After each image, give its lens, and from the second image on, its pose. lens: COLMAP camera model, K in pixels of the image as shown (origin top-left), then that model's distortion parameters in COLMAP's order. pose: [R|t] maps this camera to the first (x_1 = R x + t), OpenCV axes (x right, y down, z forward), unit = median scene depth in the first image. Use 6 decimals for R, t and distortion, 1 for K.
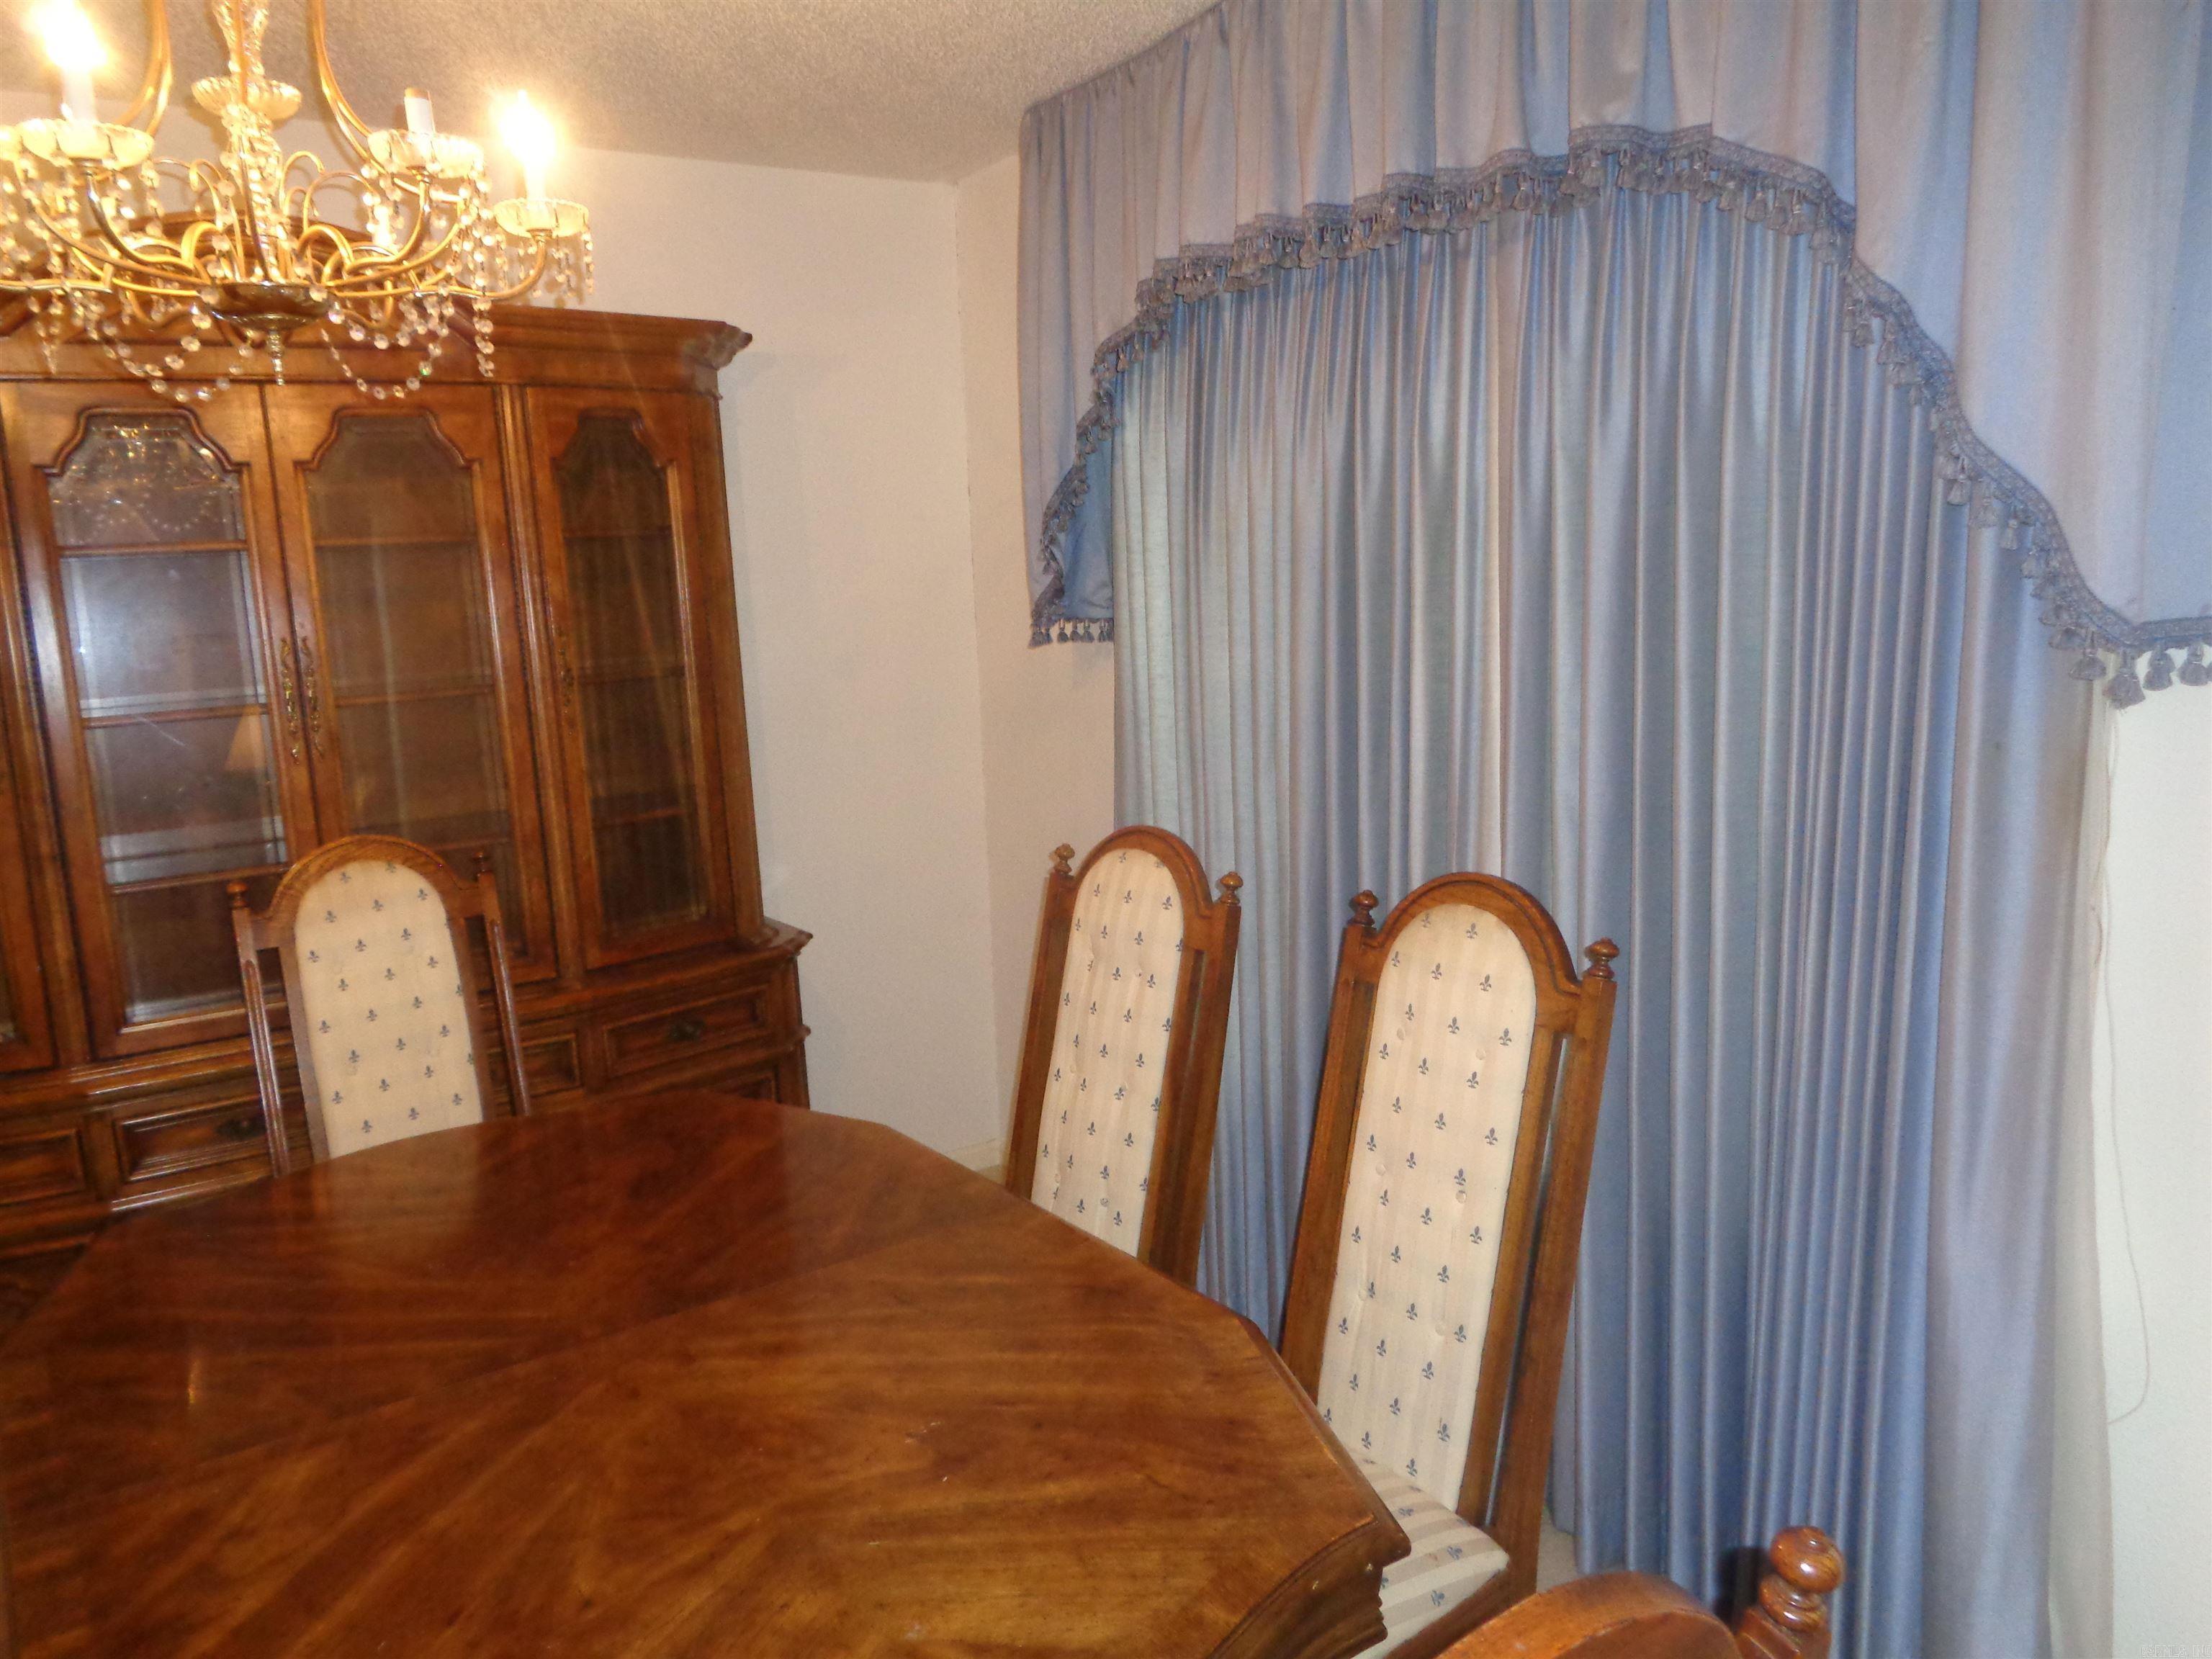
lens RADIAL K [[1683.1, 0, 1102.2], [0, 1683.1, 822.1], [0, 0, 1]] dist [0.004414, 0.002953]
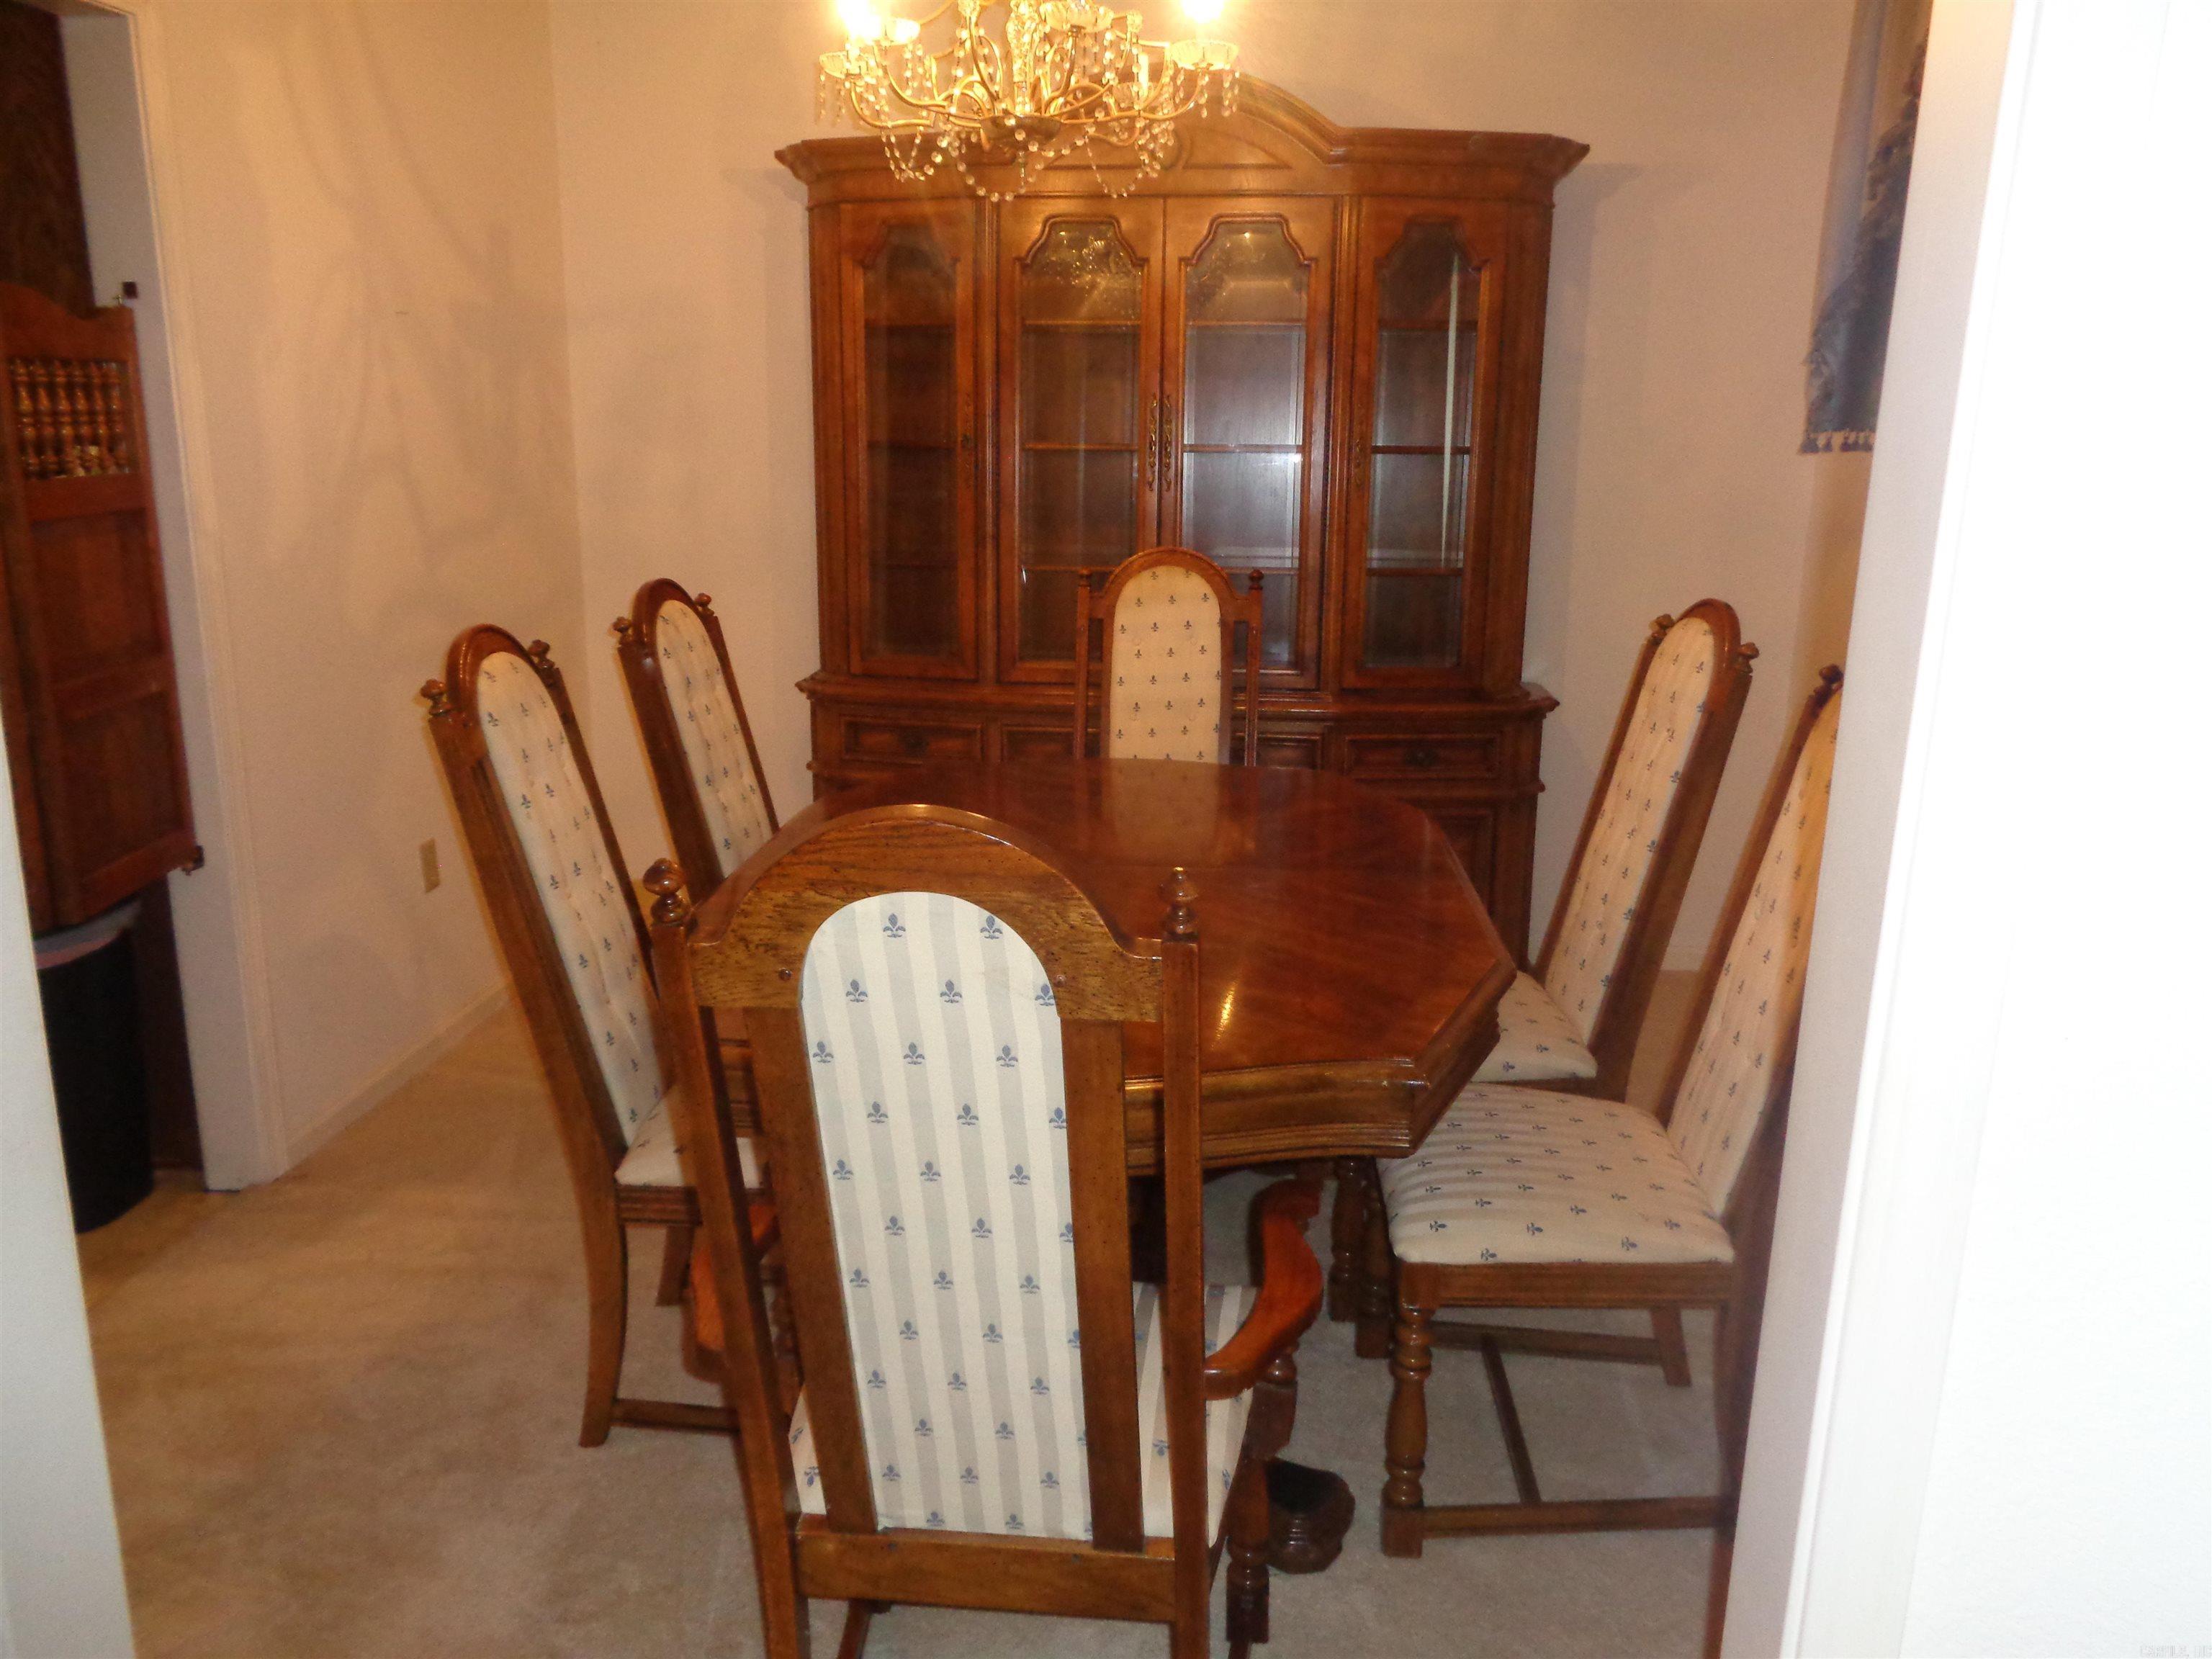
lens RADIAL K [[1683.1, 0, 1118.8], [0, 1683.1, 829.4], [0, 0, 1]] dist [0.004414, 0.002953]
pose [[0.774623, 0.202294, -0.599196, 0.338859], [-0.148921, 0.979165, 0.138054, 0.045681], [0.614639, -0.017707, 0.788610, -0.070306]]
